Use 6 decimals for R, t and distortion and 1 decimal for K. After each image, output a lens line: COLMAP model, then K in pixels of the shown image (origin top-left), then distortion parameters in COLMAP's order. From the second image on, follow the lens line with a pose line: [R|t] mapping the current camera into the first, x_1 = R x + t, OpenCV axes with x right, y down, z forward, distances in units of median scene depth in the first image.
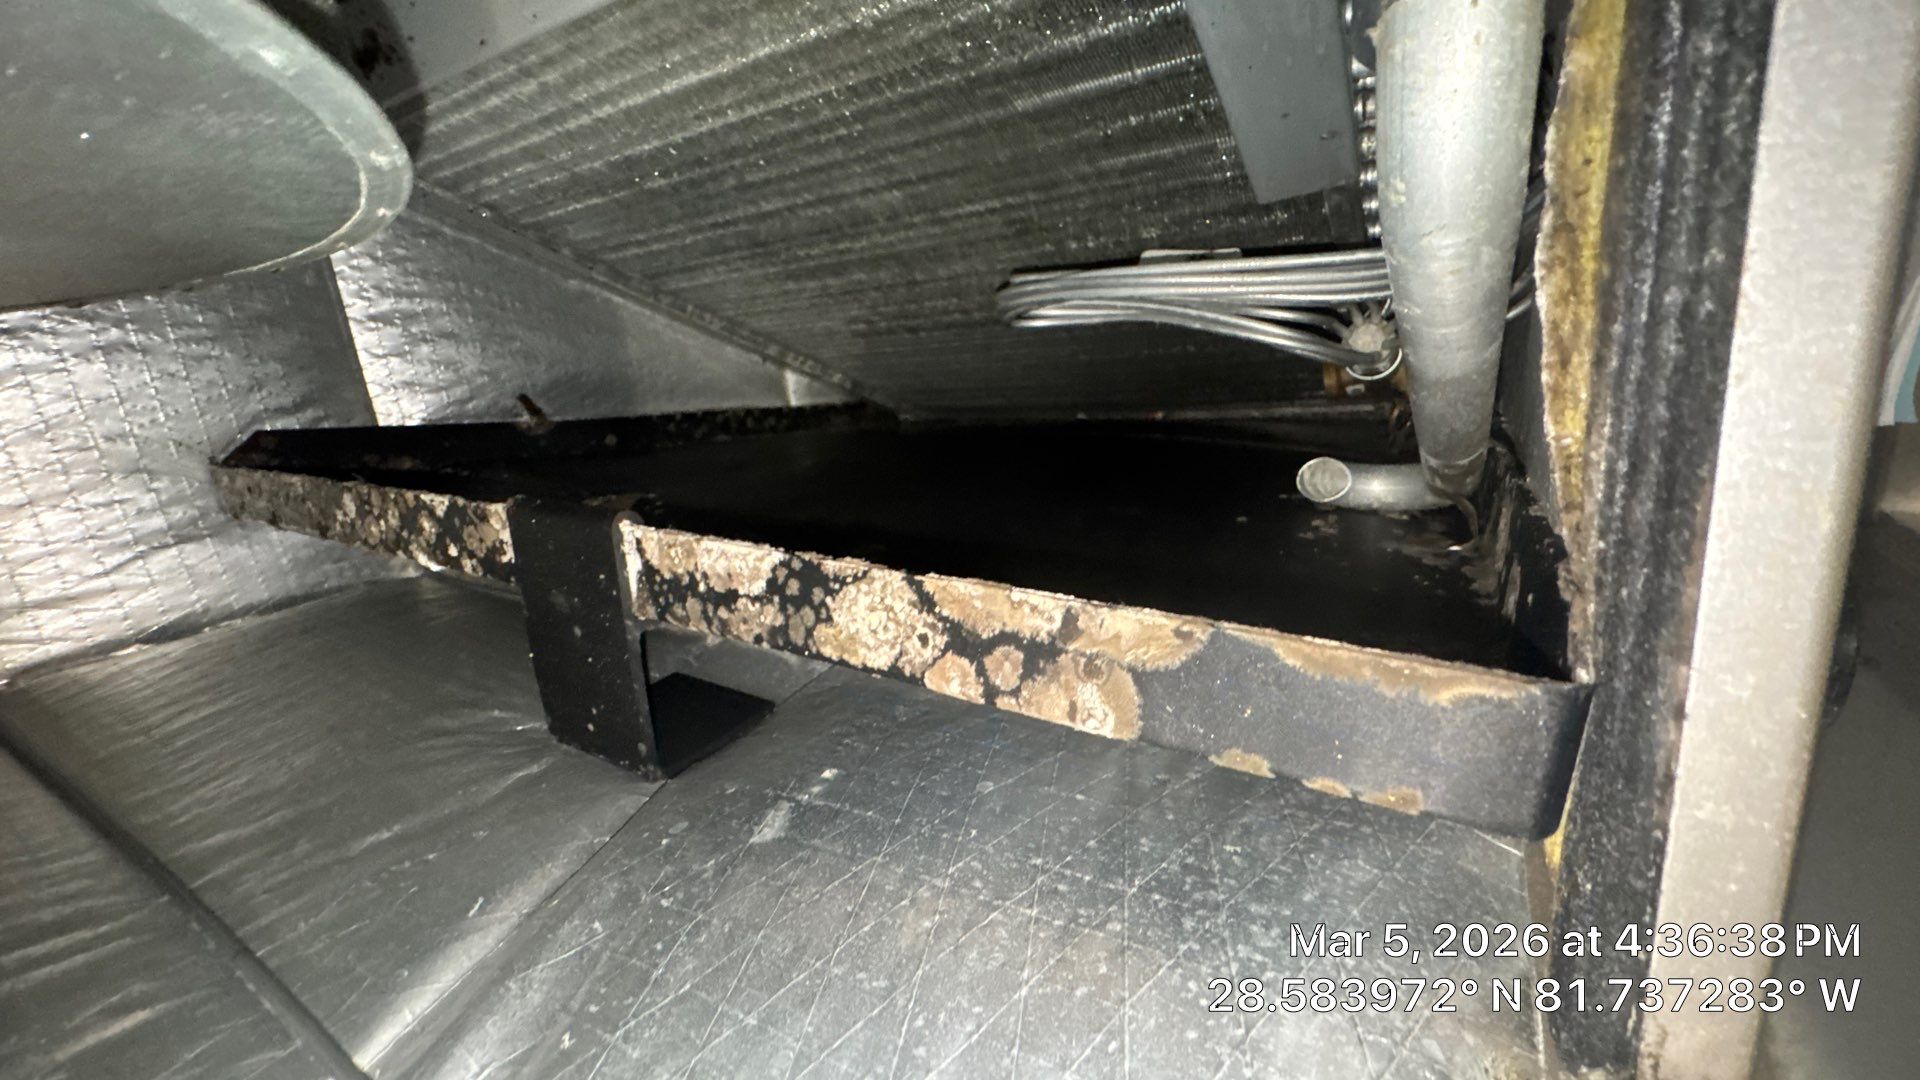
lens RADIAL K [[763.7, 0, 967.6], [0, 763.7, 538.0], [0, 0, 1]] dist [-0.003443, 0.000717]
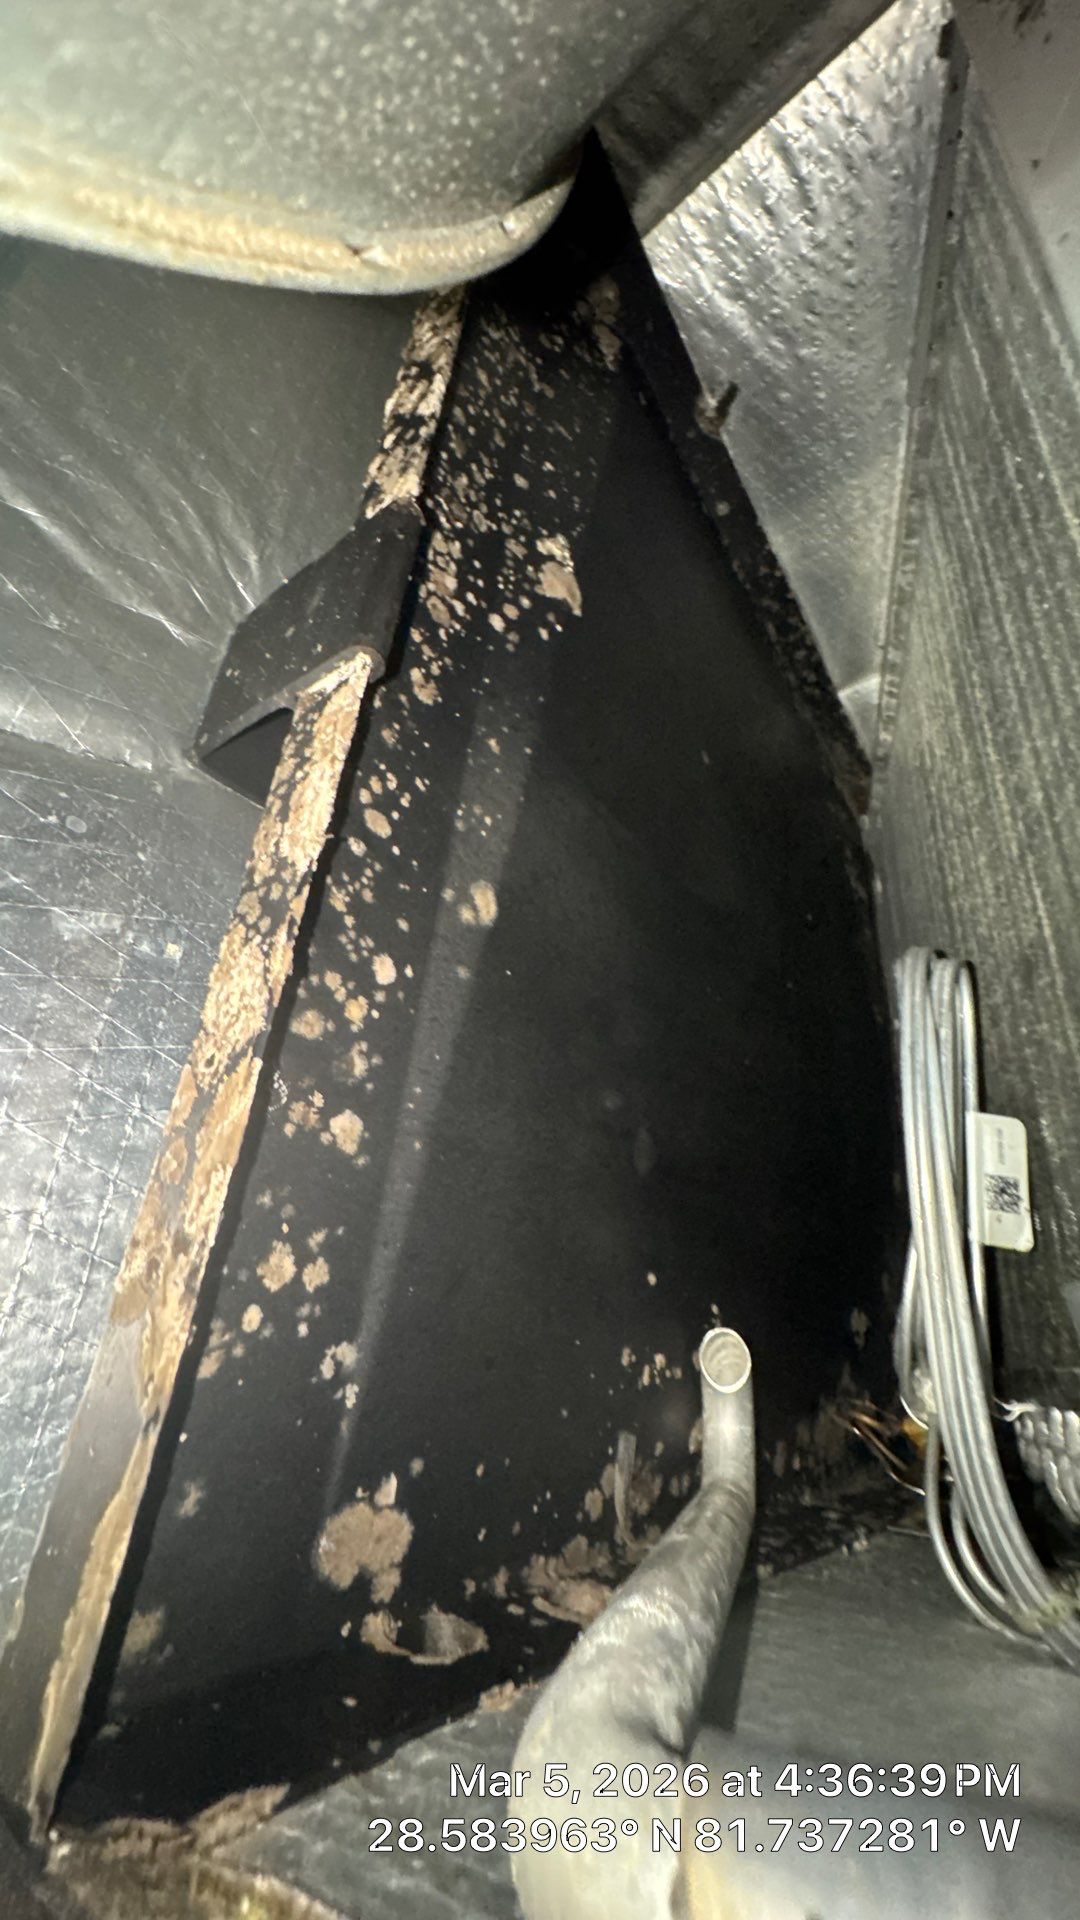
lens RADIAL K [[763.7, 0, 549.5], [0, 763.7, 970.9], [0, 0, 1]] dist [-0.003443, 0.000717]
pose [[0.197623, 0.979389, 0.041733, -0.040321], [-0.918808, 0.170224, 0.356111, -0.192107], [0.341667, -0.108721, 0.933511, 0.094655]]
